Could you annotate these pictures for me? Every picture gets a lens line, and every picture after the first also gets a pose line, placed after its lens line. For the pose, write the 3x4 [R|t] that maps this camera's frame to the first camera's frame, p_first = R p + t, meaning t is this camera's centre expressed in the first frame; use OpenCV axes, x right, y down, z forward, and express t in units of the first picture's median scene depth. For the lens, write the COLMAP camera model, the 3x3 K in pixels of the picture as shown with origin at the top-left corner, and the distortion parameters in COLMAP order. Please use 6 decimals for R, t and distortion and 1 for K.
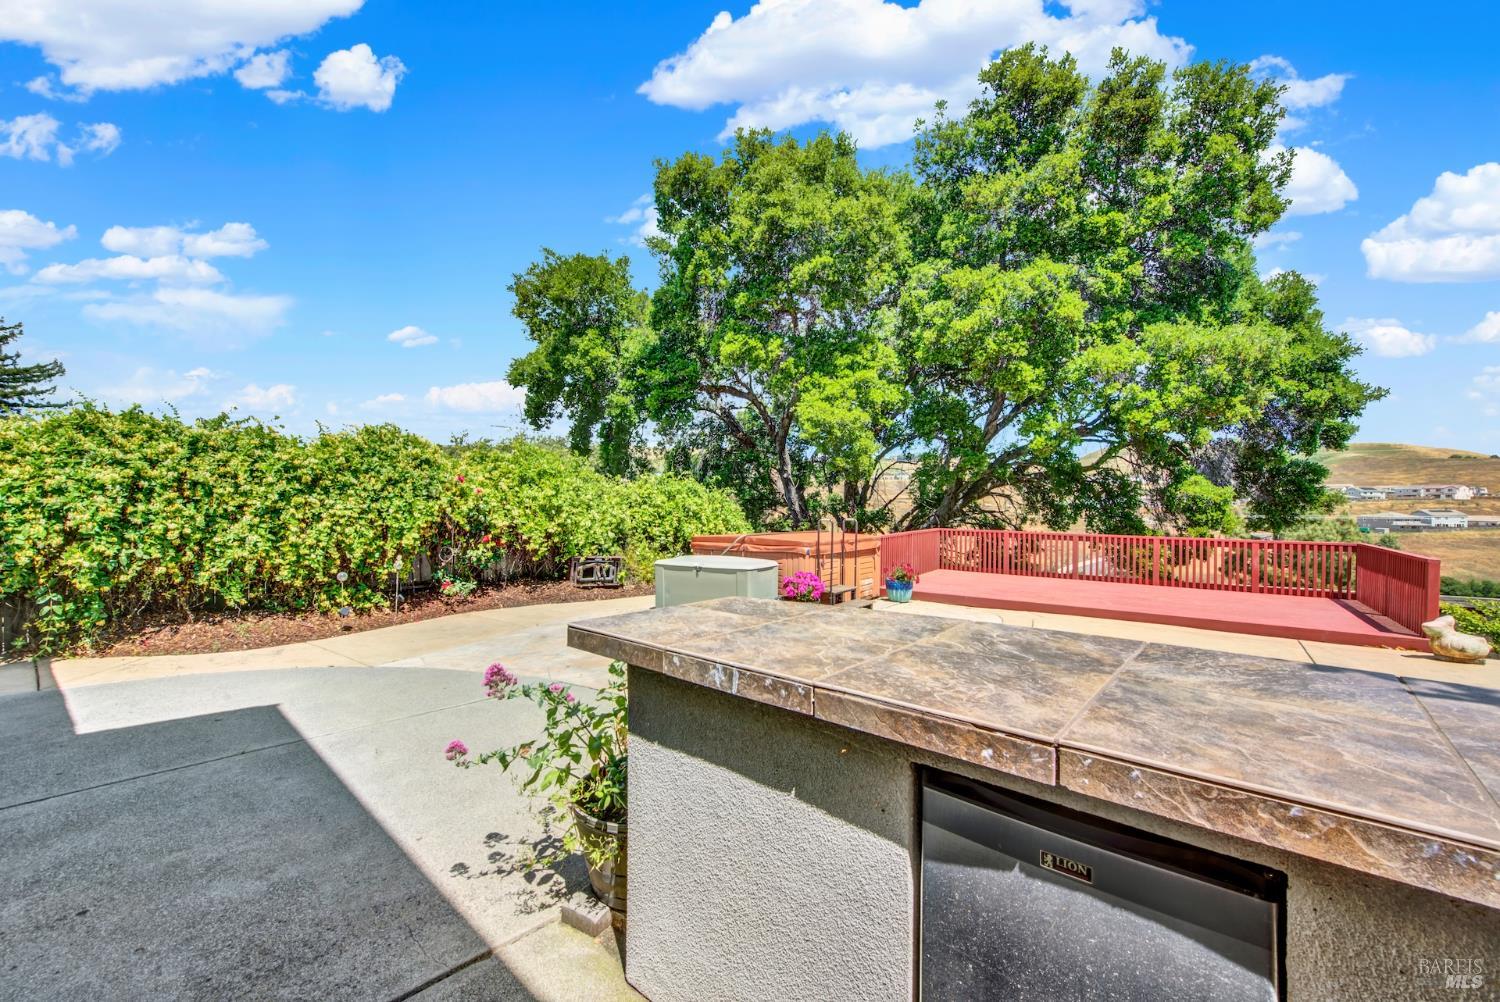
lens RADIAL K [[601.3, 0, 754.5], [0, 601.3, 503.7], [0, 0, 1]] dist [-0.001213, -0.000361]
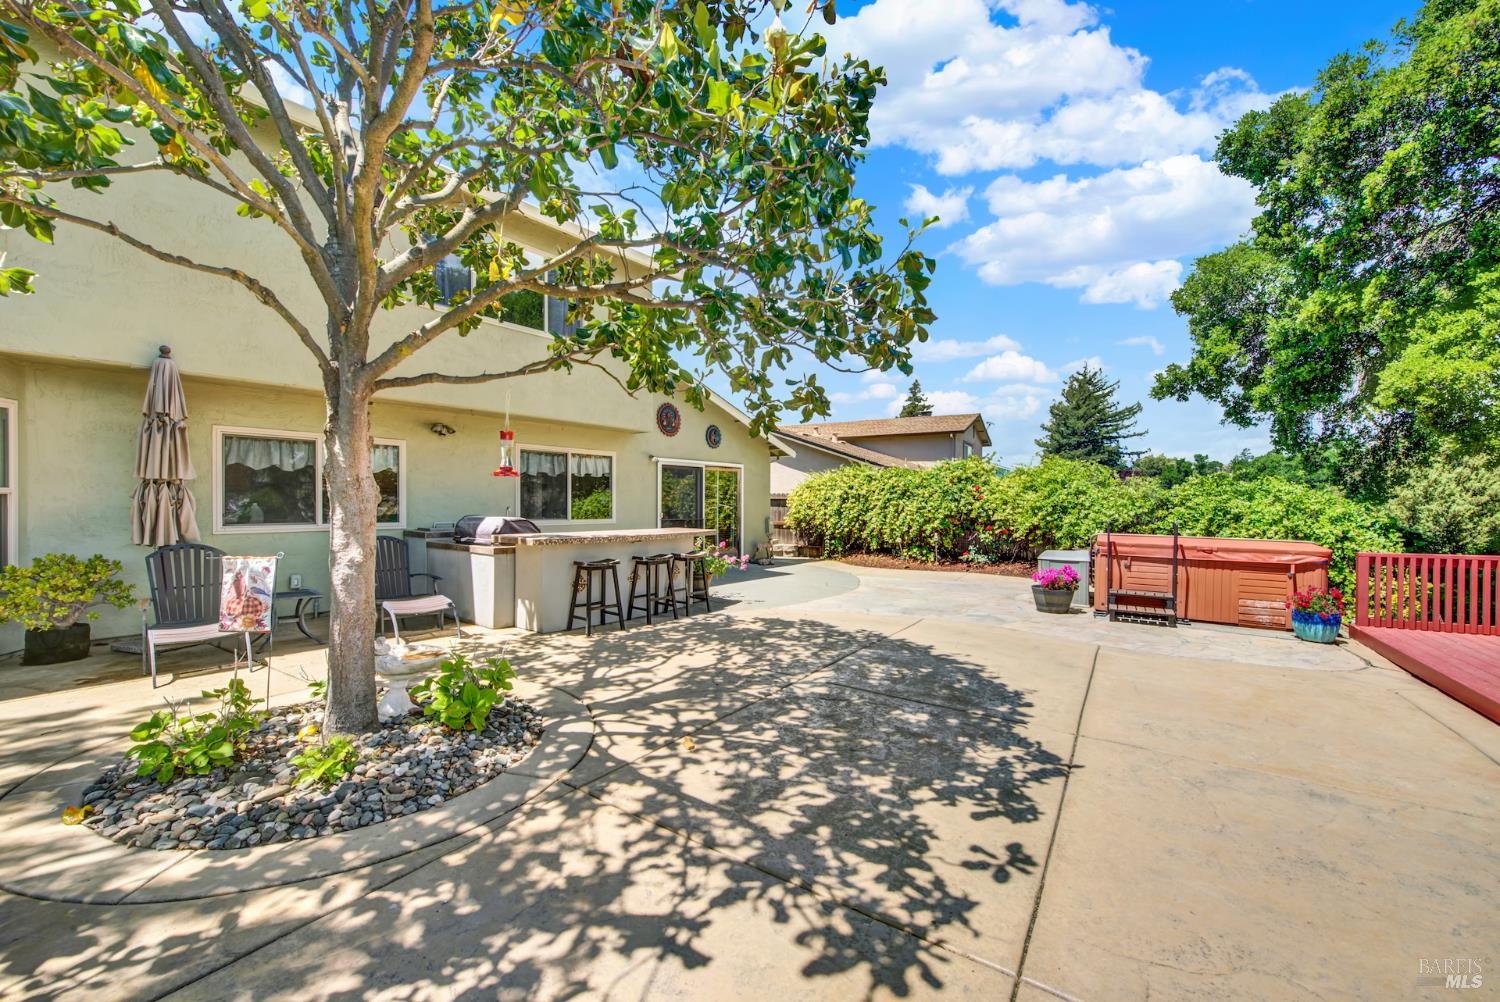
lens RADIAL K [[594.1, 0, 752.4], [0, 594.1, 504.0], [0, 0, 1]] dist [0.009221, -0.005586]
pose [[0.060996, 0.004089, -0.998130, 0.766733], [-0.002715, 0.999989, 0.003931, -0.004474], [0.998134, 0.002470, 0.061007, 0.226242]]
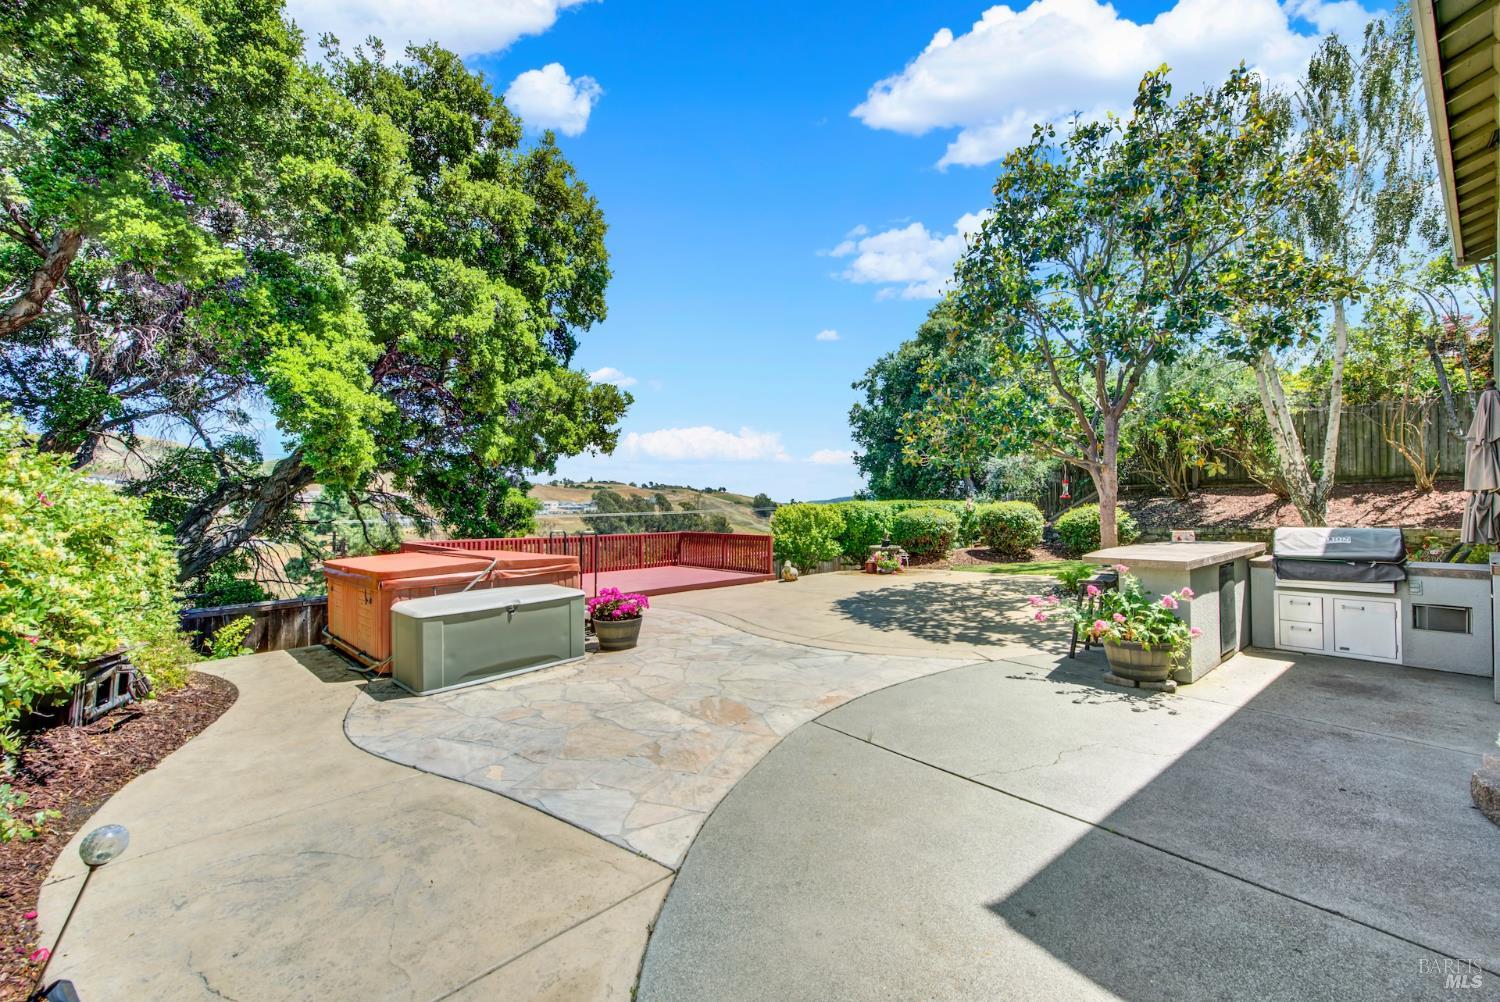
lens RADIAL K [[601.3, 0, 754.5], [0, 601.3, 503.7], [0, 0, 1]] dist [-0.001213, -0.000361]
pose [[0.153577, 0.001926, 0.988135, -0.527090], [0.003849, 0.999989, -0.002547, -0.010876], [-0.988129, 0.004195, 0.153568, 0.412394]]
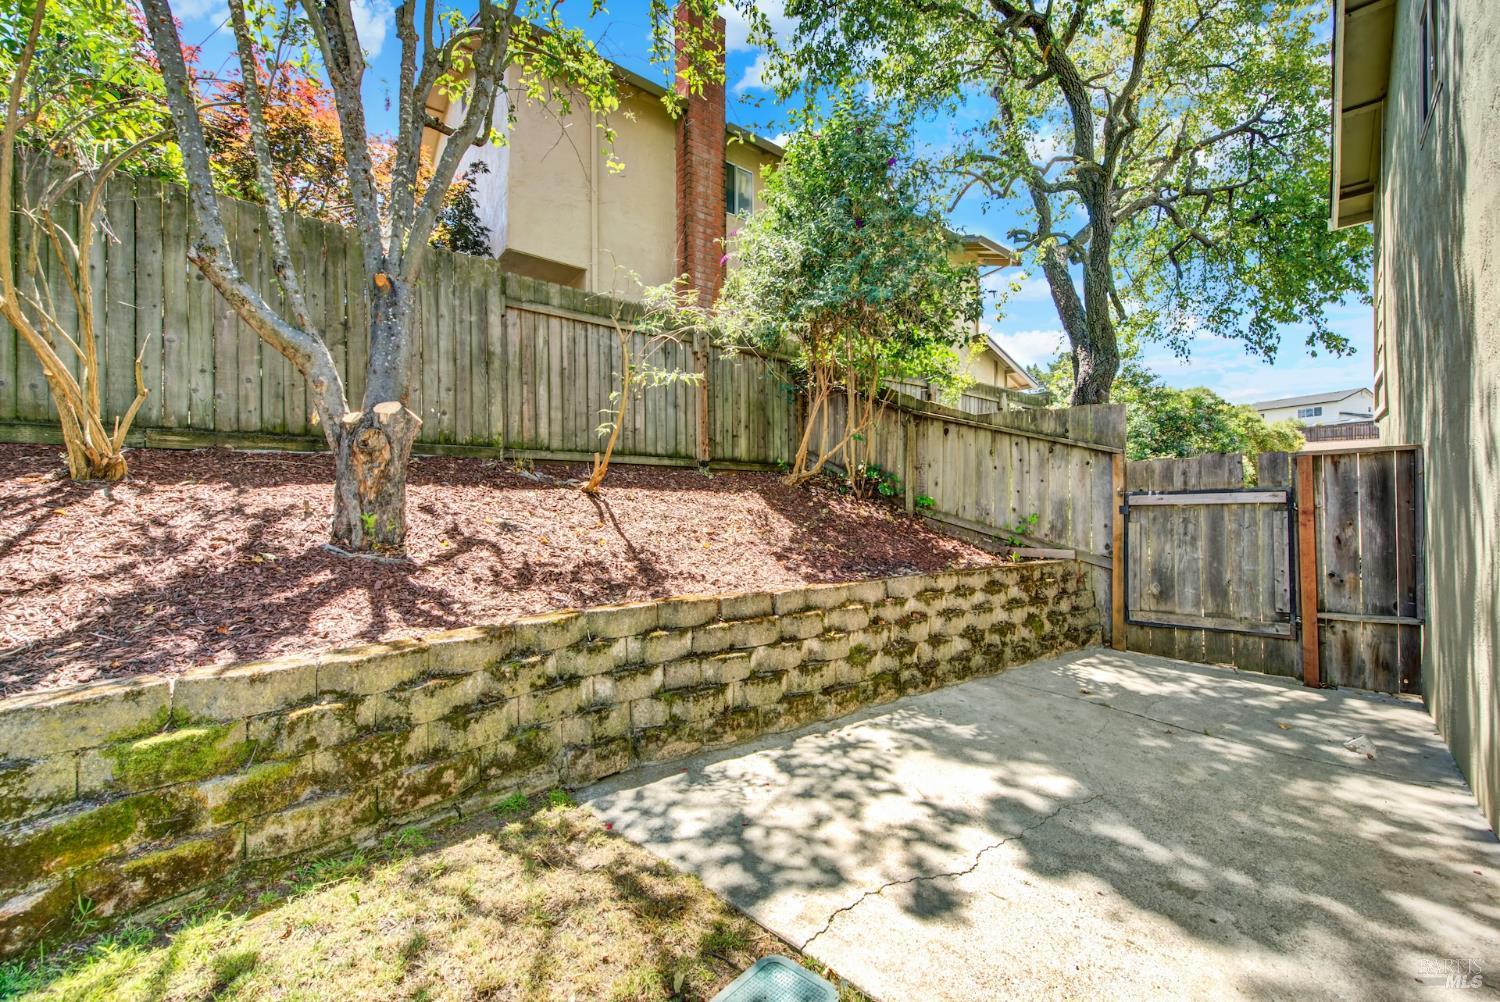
lens RADIAL K [[591.9, 0, 762.2], [0, 591.9, 500.6], [0, 0, 1]] dist [0.001005, -0.000577]
pose [[-0.999981, 0.001778, 0.005938, 0.582450], [0.001762, 0.999995, -0.002703, -0.020813], [-0.005943, -0.002692, -0.999979, -0.474000]]
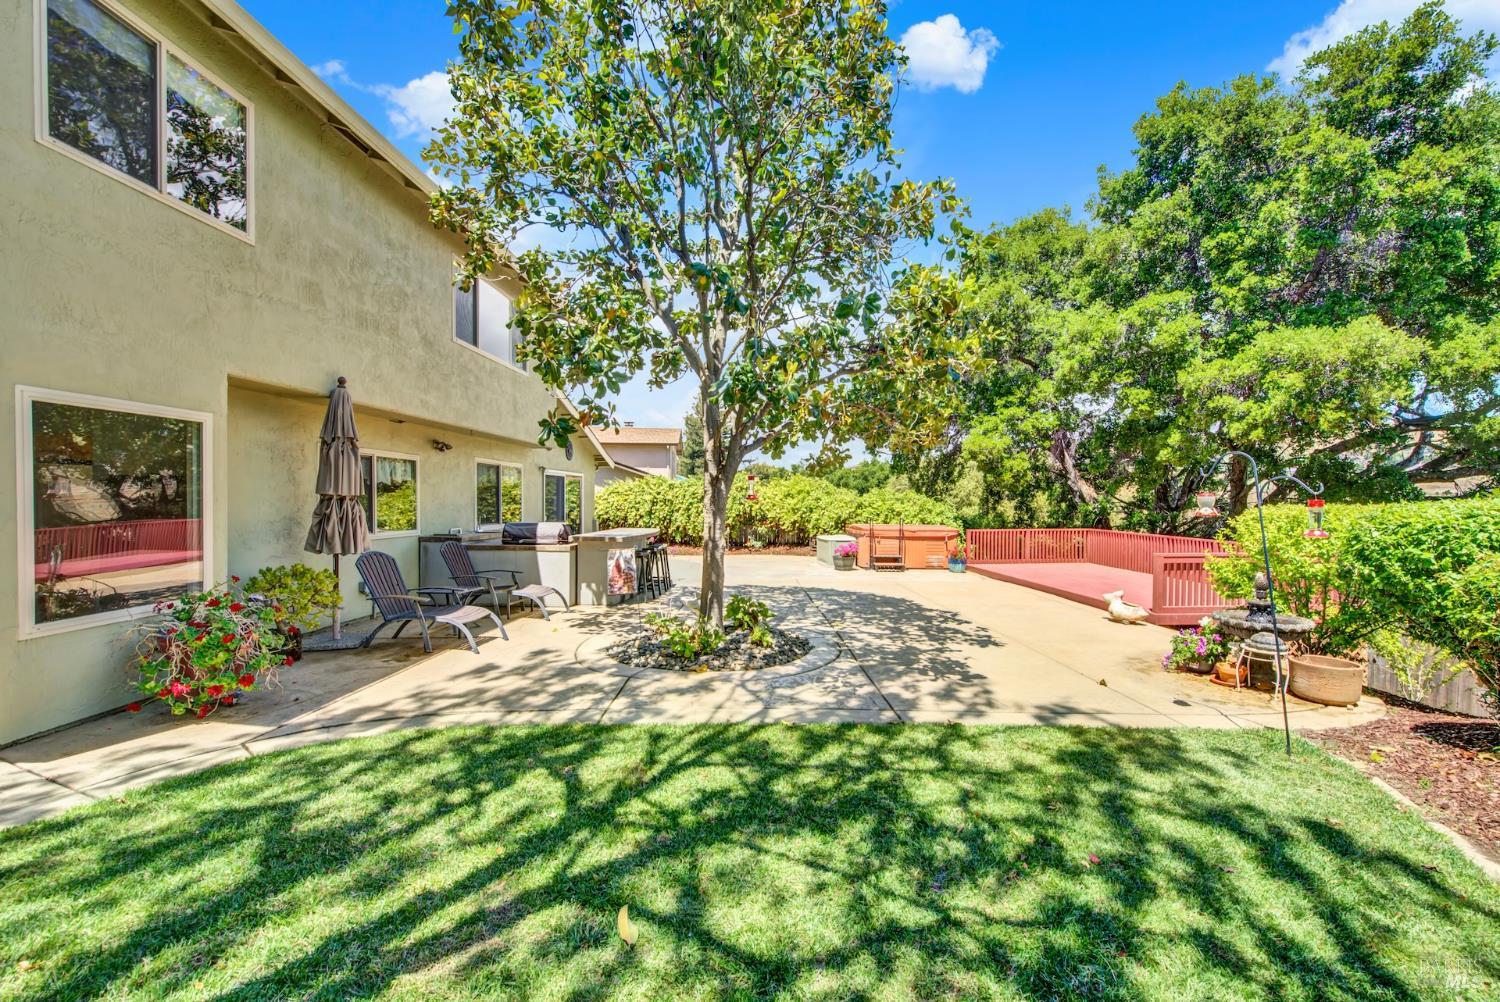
lens RADIAL K [[598.8, 0, 745.6], [0, 598.8, 506.7], [0, 0, 1]] dist [-0.007301, -0.000257]
pose [[0.616999, 0.009115, -0.786911, 0.922516], [-0.000438, 0.999937, 0.011239, -0.018413], [0.786964, -0.006590, 0.616964, -0.306550]]
